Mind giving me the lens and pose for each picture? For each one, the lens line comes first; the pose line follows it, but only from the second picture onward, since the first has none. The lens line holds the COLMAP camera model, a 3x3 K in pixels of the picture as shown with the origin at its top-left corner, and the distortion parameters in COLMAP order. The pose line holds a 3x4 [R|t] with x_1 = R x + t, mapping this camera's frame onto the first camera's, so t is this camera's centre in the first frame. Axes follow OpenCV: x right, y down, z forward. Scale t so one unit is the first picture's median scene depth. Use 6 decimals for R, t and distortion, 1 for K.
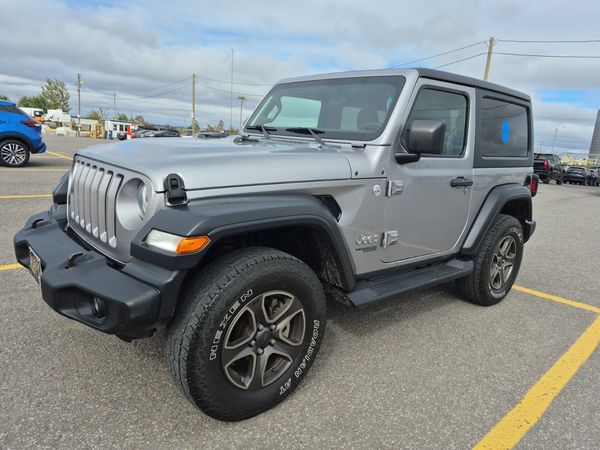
lens RADIAL K [[419.2, 0, 300.0], [0, 419.2, 225.0], [0, 0, 1]] dist [-0.000415, -0.000668]
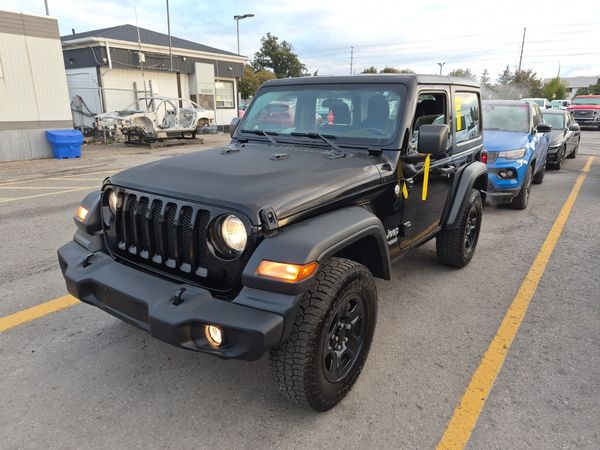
lens RADIAL K [[419.2, 0, 300.0], [0, 419.2, 225.0], [0, 0, 1]] dist [-0.000415, -0.000668]
pose [[0.975070, -0.118078, 0.187875, -0.301429], [0.103491, 0.990934, 0.085675, -0.113458], [-0.196288, -0.064096, 0.978449, -0.073322]]
